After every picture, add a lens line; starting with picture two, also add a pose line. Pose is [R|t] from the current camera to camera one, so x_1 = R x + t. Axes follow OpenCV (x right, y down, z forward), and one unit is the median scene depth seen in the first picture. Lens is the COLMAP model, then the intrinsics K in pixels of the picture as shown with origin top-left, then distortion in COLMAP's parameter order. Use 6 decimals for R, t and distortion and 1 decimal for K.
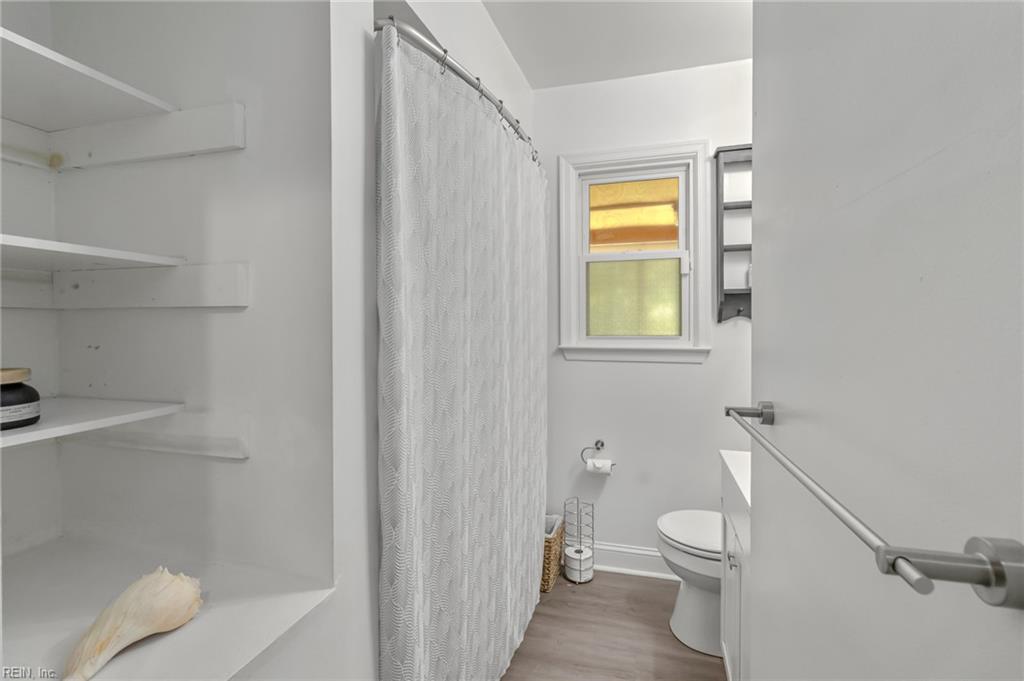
lens RADIAL K [[481.5, 0, 511.0], [0, 481.5, 337.8], [0, 0, 1]] dist [-0.004599, -0.000334]
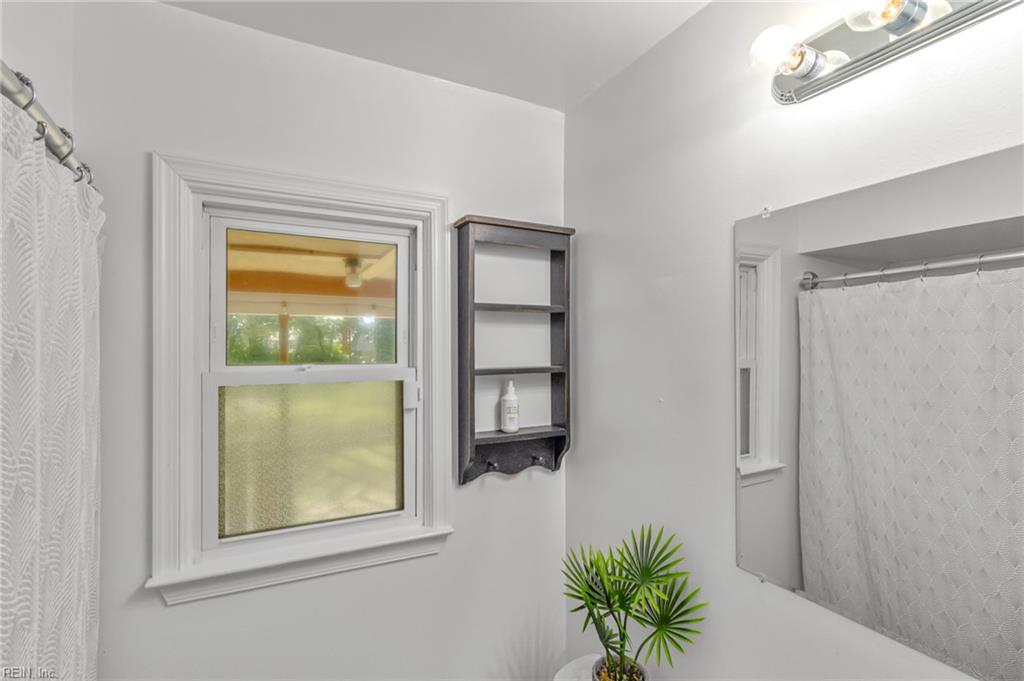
lens RADIAL K [[481.5, 0, 516.4], [0, 481.5, 343.1], [0, 0, 1]] dist [-0.004599, -0.000334]
pose [[0.725322, 0.011758, 0.688309, 0.043030], [0.011027, 0.999527, -0.028695, -0.195706], [-0.688321, 0.028403, 0.724850, 0.472018]]
